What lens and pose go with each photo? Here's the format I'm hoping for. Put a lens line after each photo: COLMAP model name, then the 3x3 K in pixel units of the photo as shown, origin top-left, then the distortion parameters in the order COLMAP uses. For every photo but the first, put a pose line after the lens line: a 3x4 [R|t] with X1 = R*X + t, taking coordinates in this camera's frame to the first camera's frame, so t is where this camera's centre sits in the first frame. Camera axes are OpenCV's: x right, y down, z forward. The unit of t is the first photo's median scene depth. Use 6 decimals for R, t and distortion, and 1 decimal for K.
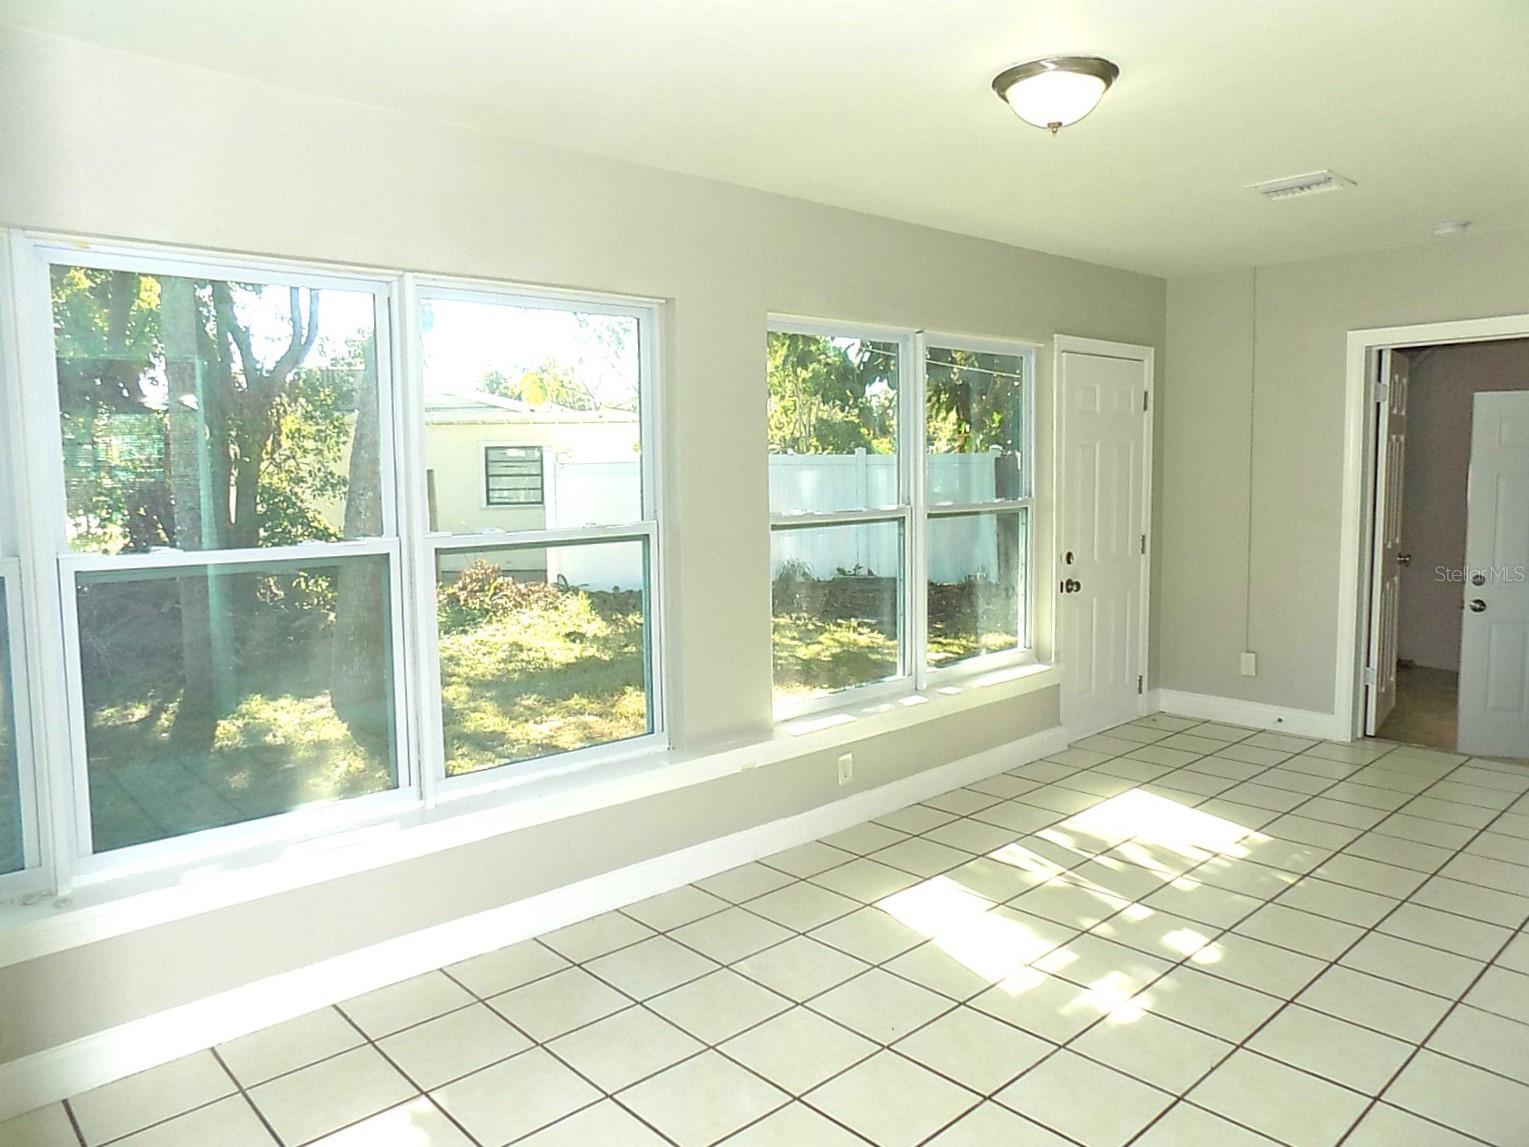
lens RADIAL K [[1030.7, 0, 713.0], [0, 1030.7, 568.9], [0, 0, 1]] dist [-0.039198, 0.023848]
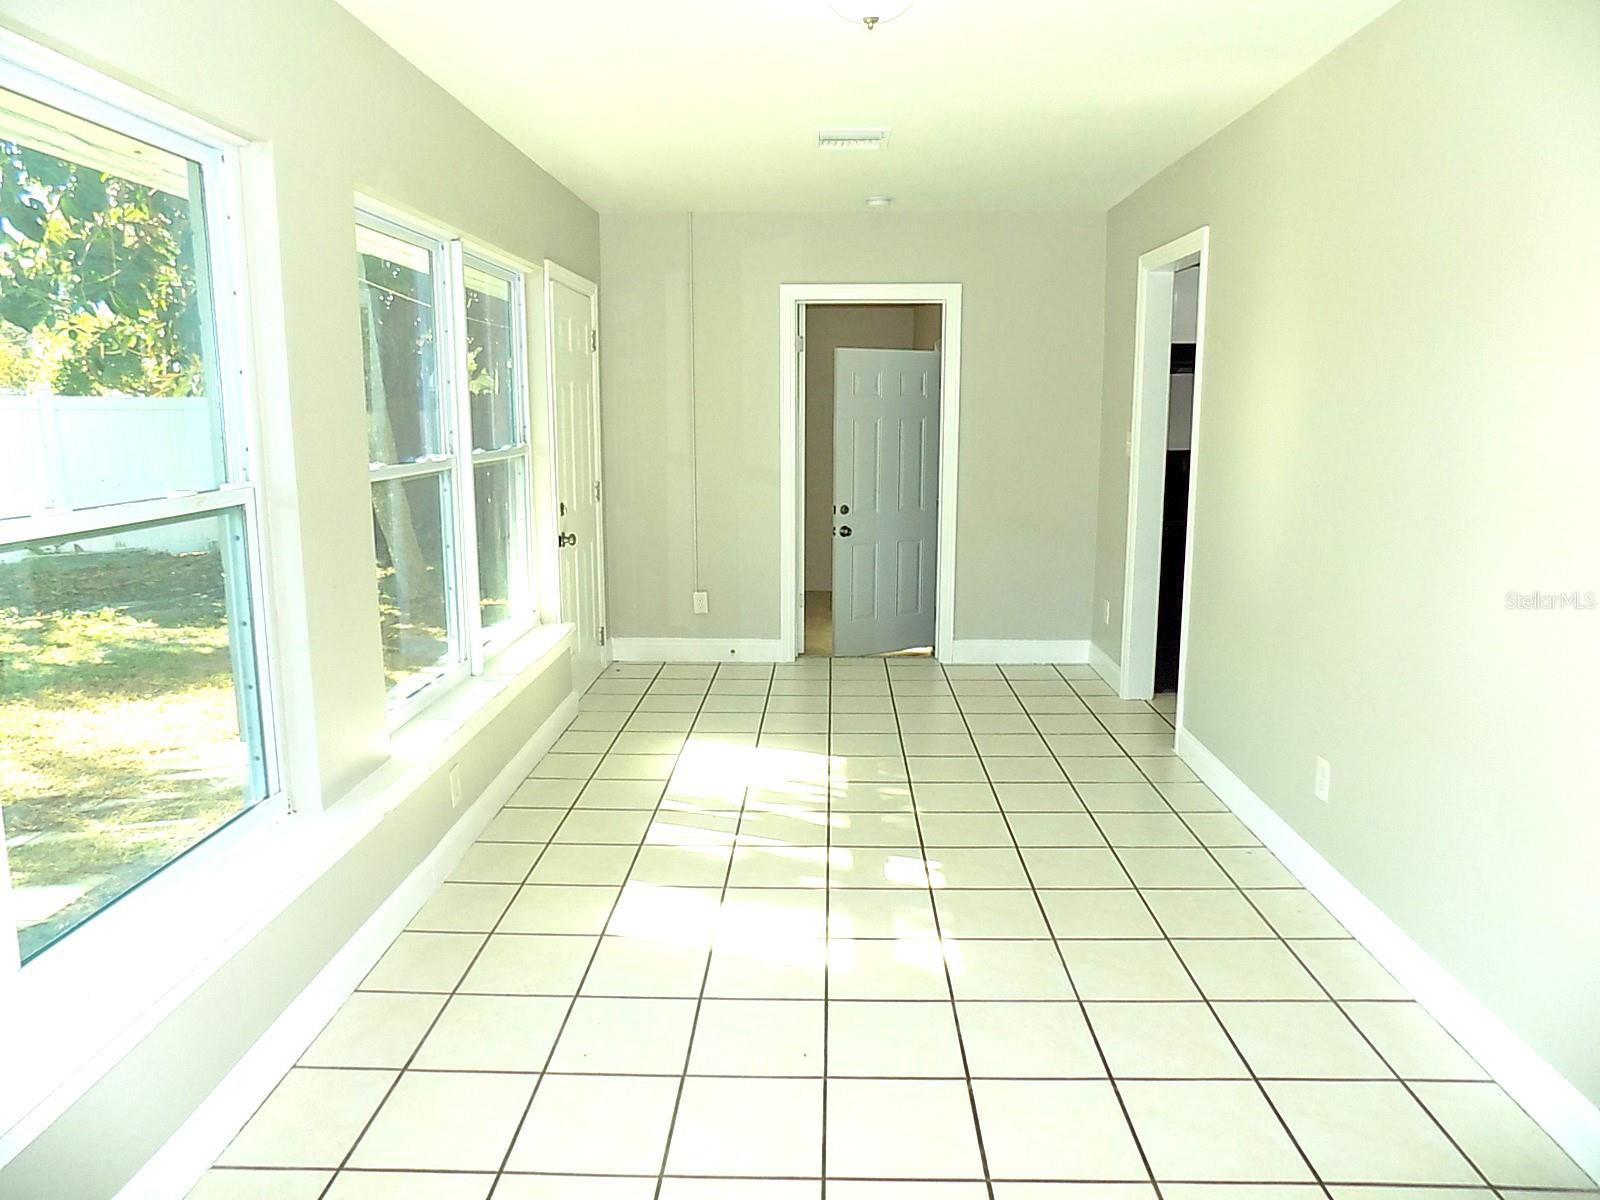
lens RADIAL K [[1078.6, 0, 800.3], [0, 1078.6, 592.4], [0, 0, 1]] dist [-0.039198, 0.023848]
pose [[0.695493, -0.107560, 0.710437, -0.197656], [0.061225, 0.994008, 0.090556, -0.010805], [-0.715920, -0.019484, 0.697911, 0.174237]]
